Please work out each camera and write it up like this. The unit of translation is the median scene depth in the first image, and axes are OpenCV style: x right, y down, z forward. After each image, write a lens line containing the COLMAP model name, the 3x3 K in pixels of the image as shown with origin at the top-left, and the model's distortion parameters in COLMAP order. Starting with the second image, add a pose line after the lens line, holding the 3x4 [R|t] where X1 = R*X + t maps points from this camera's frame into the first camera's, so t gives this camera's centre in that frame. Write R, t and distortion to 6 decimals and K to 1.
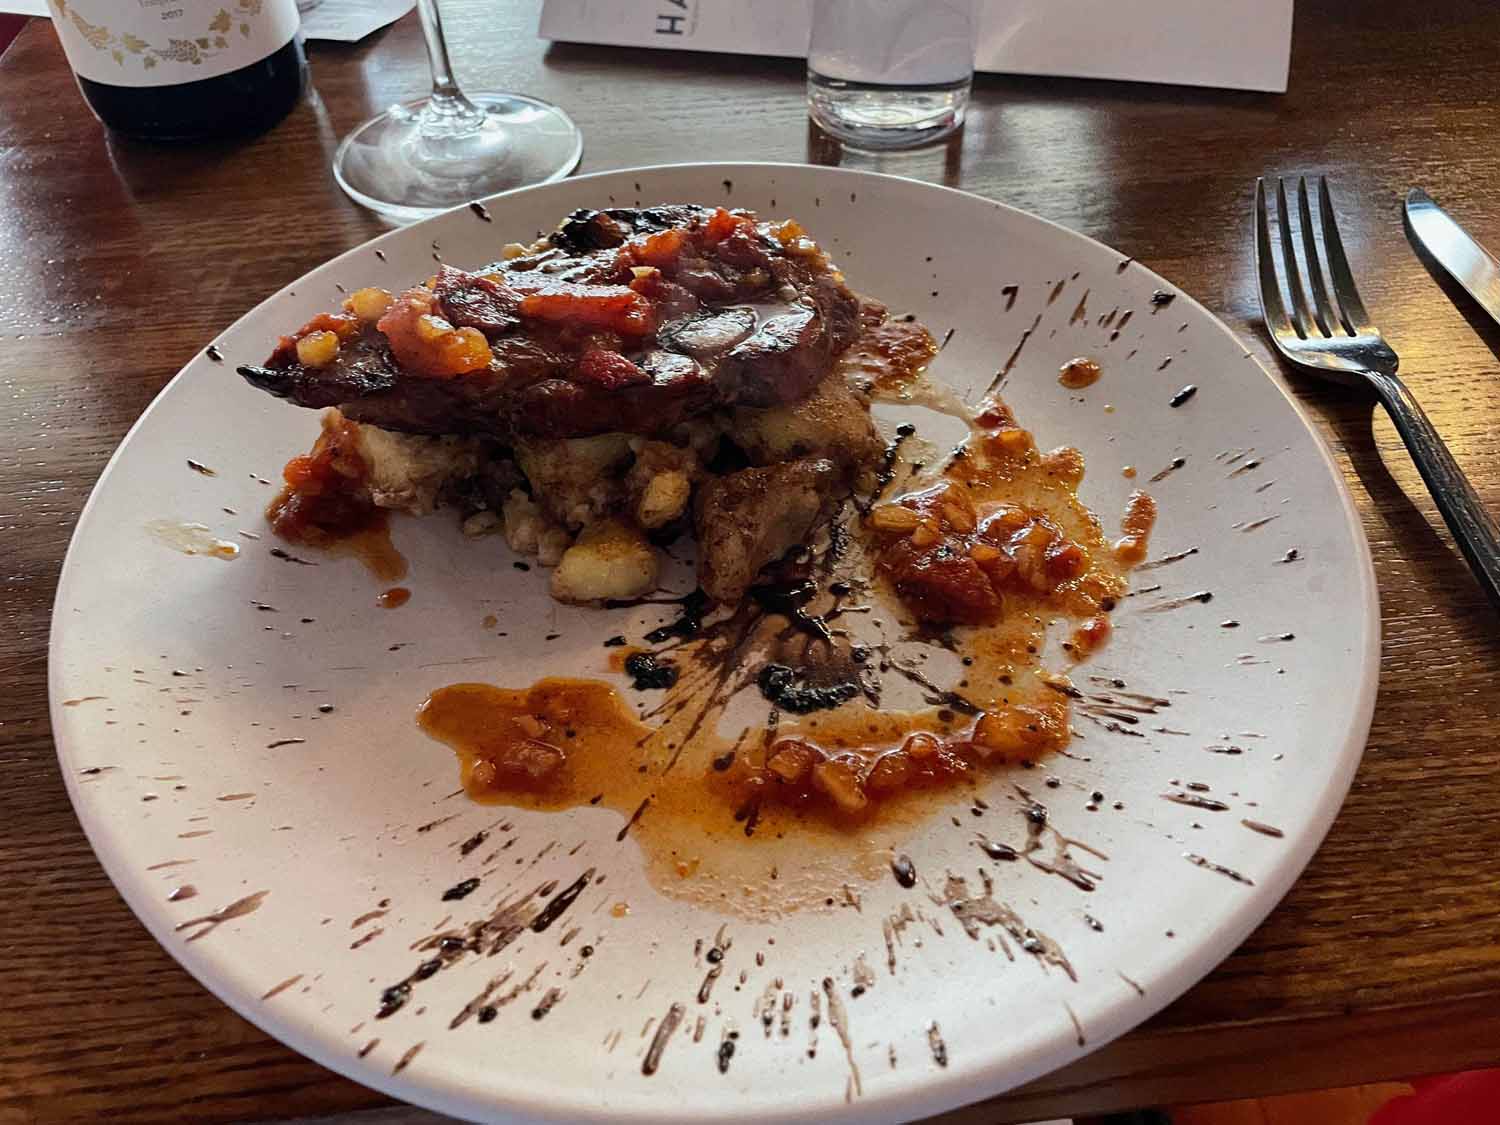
lens RADIAL K [[1102.8, 0, 751.5], [0, 1102.8, 561.4], [0, 0, 1]] dist [-0.004959, -0.002062]
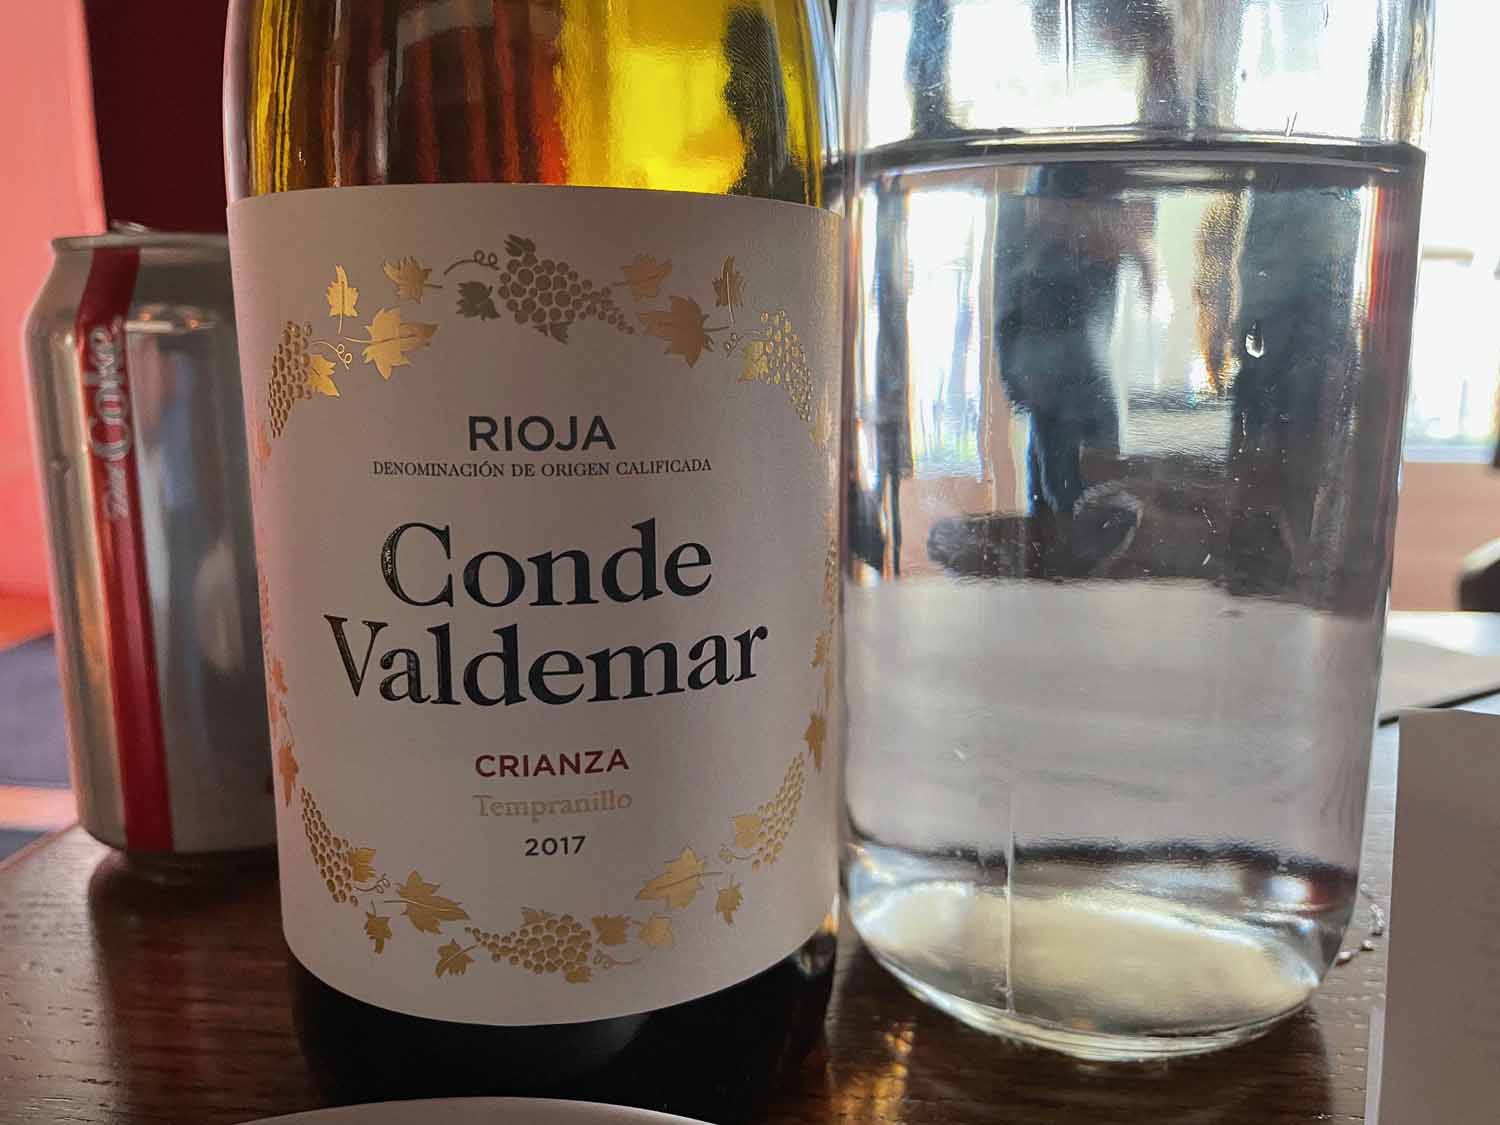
lens RADIAL K [[1102.8, 0, 749.6], [0, 1102.8, 561.2], [0, 0, 1]] dist [-0.004959, -0.002062]
pose [[0.981312, 0.051730, -0.185338, -0.390731], [-0.166273, 0.712746, -0.681430, -0.316158], [0.096848, 0.699512, 0.708027, 0.659118]]
